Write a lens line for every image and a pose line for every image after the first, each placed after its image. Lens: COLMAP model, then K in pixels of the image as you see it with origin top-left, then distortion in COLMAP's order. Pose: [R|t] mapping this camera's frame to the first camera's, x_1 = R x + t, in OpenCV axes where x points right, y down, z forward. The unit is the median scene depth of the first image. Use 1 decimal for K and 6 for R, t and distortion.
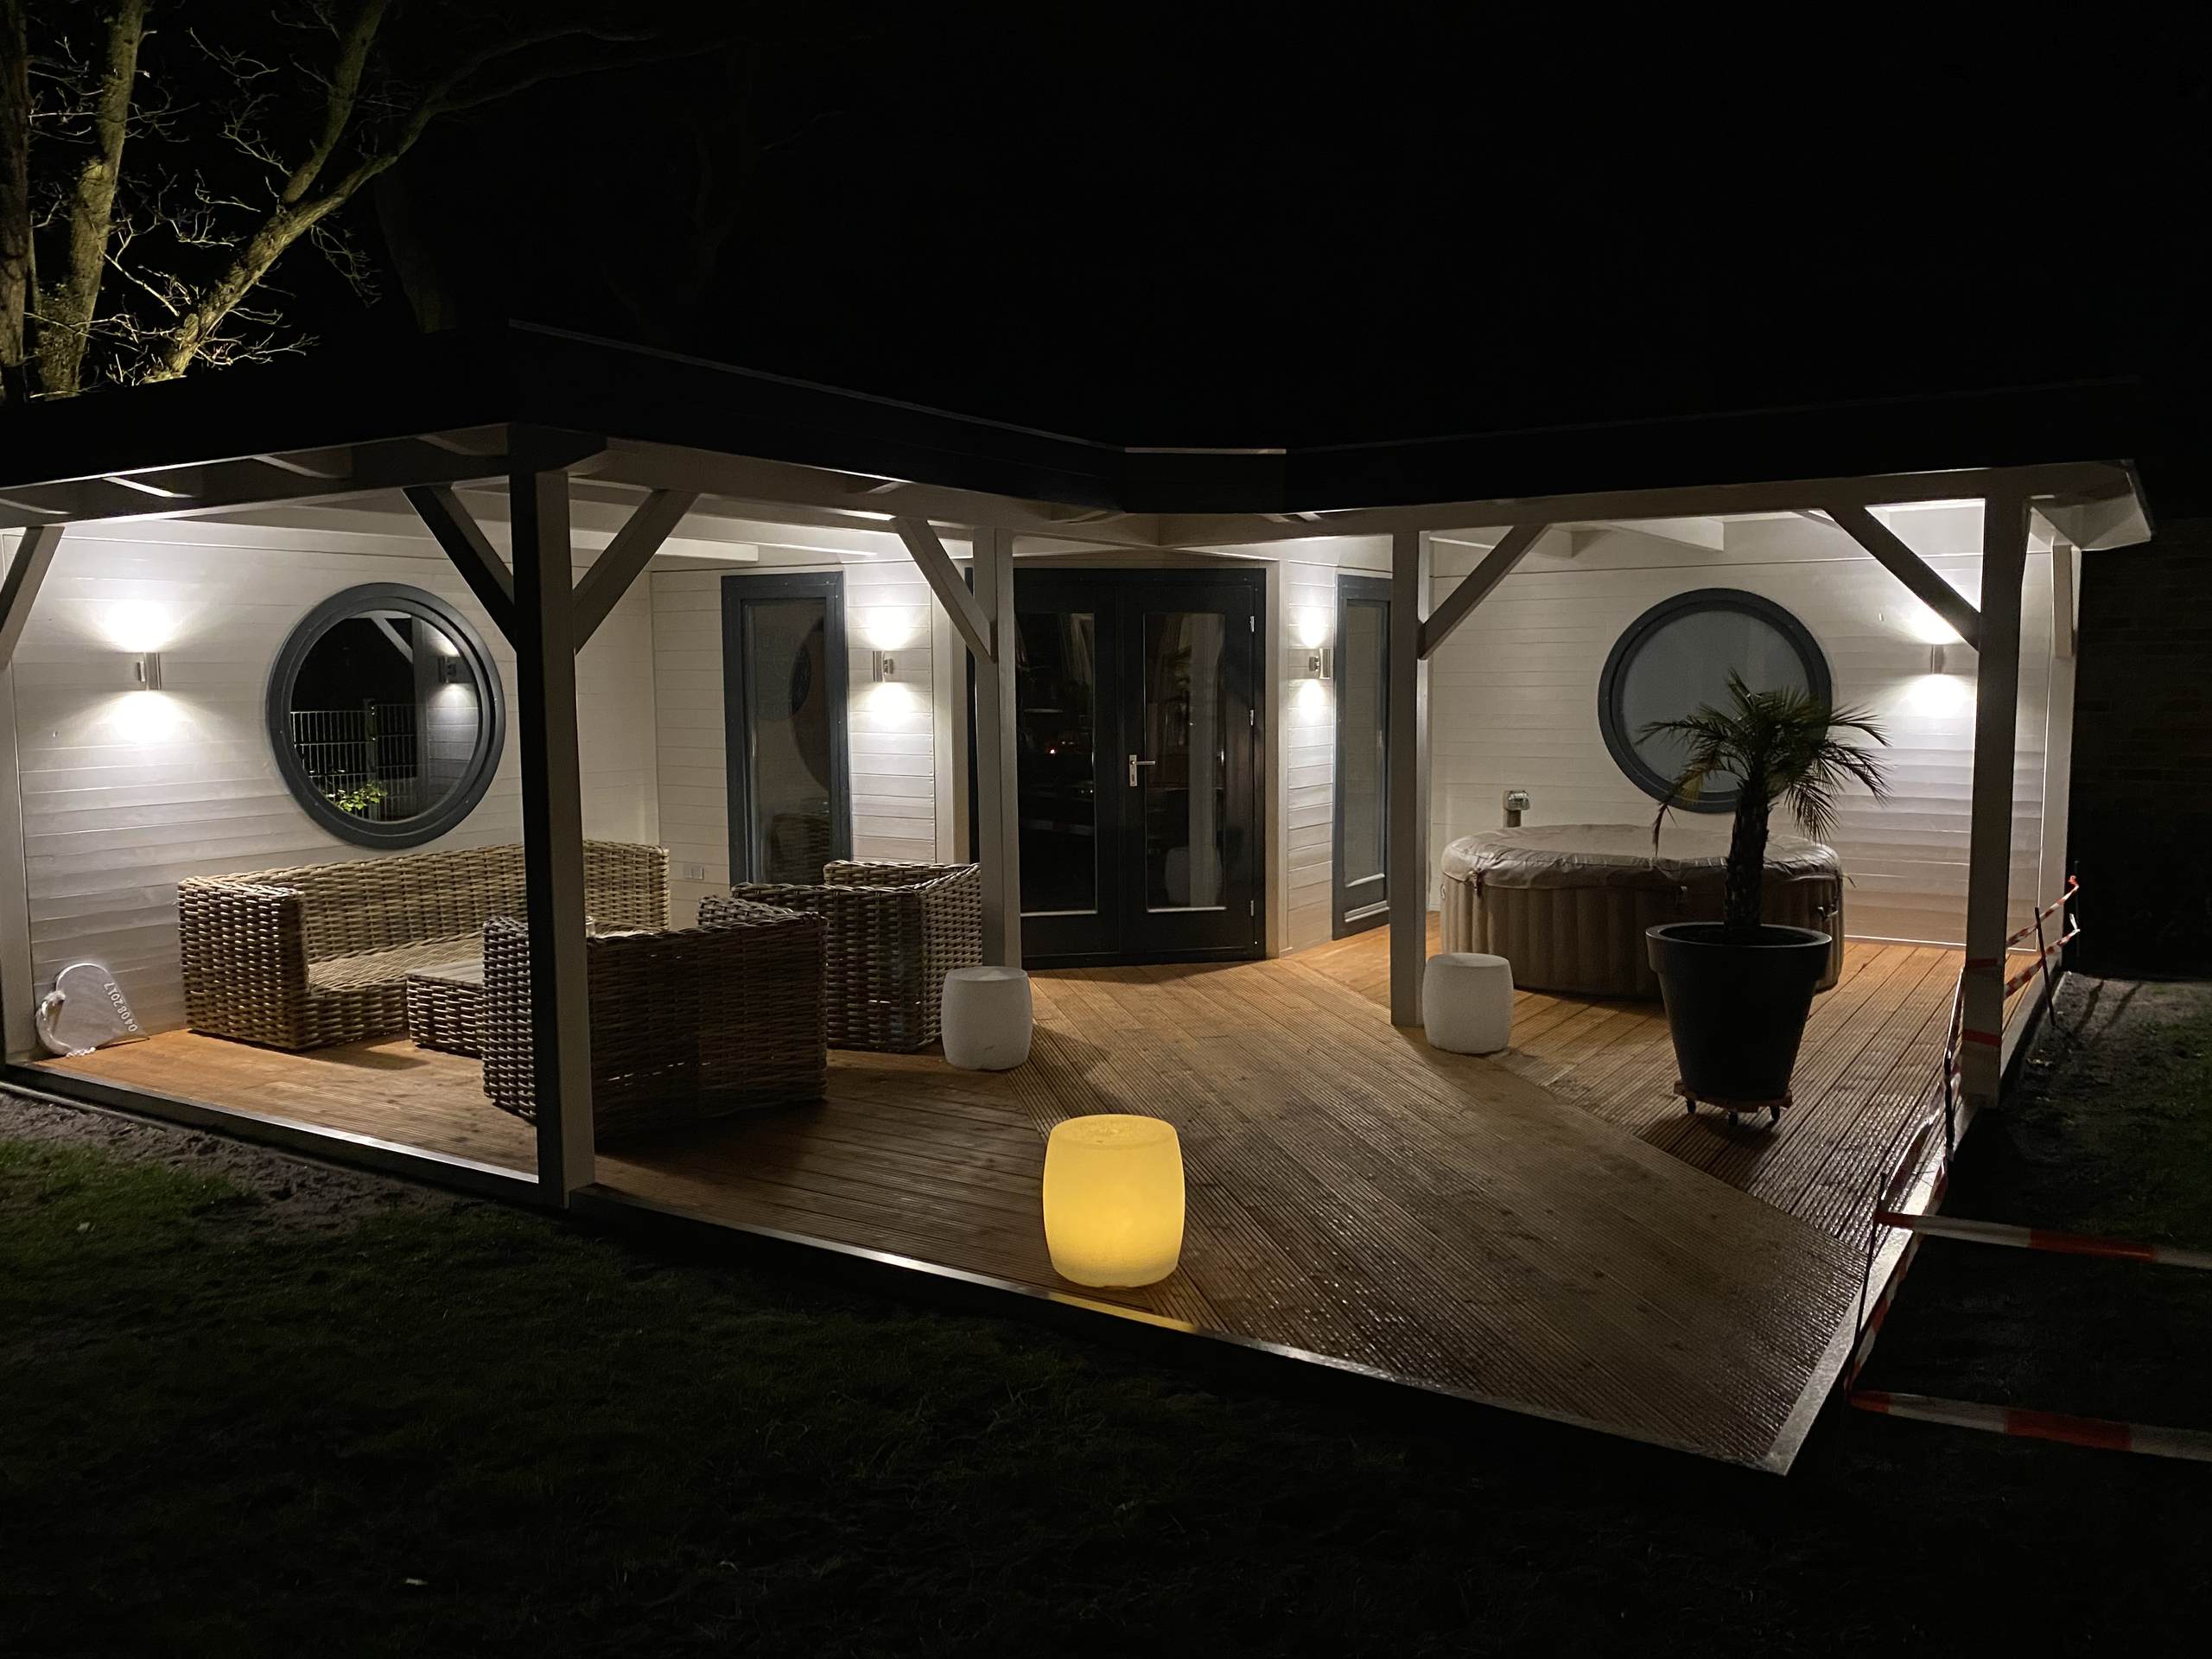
lens RADIAL K [[1670.0, 0, 1106.0], [0, 1670.0, 829.5], [0, 0, 1]] dist [0.090260, -0.109504]
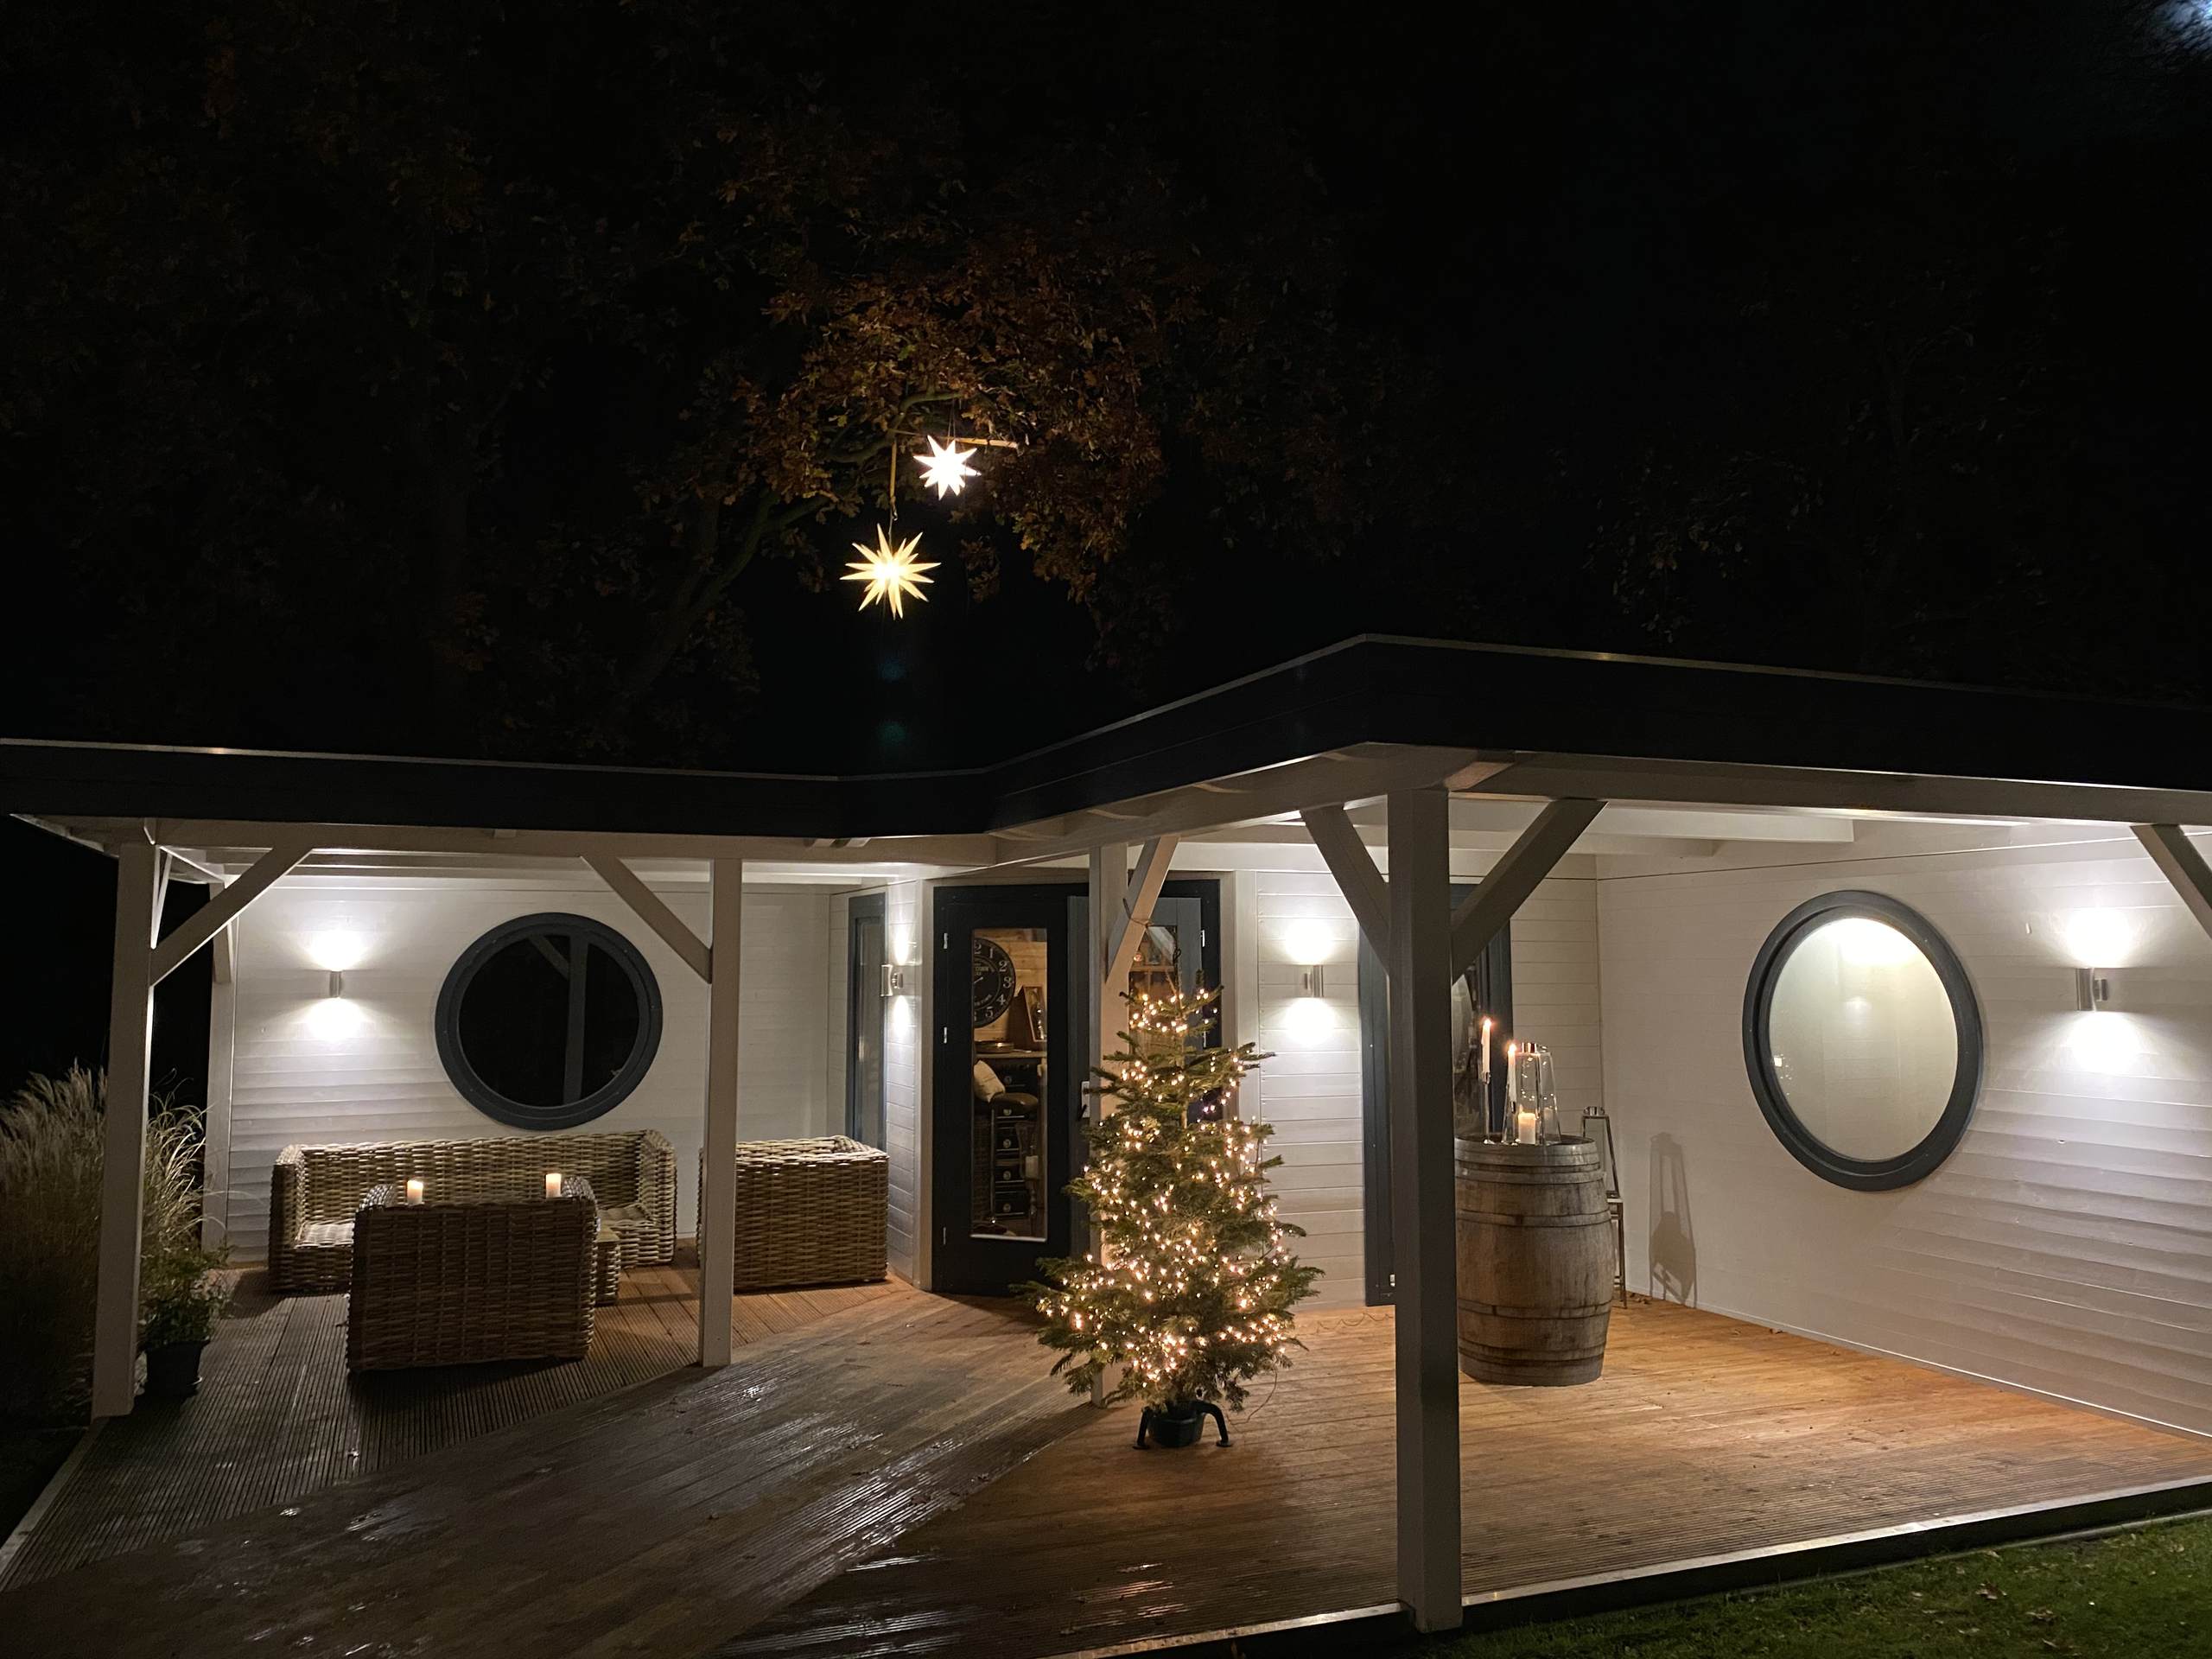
lens RADIAL K [[1670.0, 0, 1106.0], [0, 1670.0, 829.5], [0, 0, 1]] dist [0.090260, -0.109504]
pose [[0.814339, -0.041475, -0.578906, 0.658476], [-0.061451, 0.985675, -0.157060, -0.036962], [0.577128, 0.163475, 0.800125, 0.237052]]
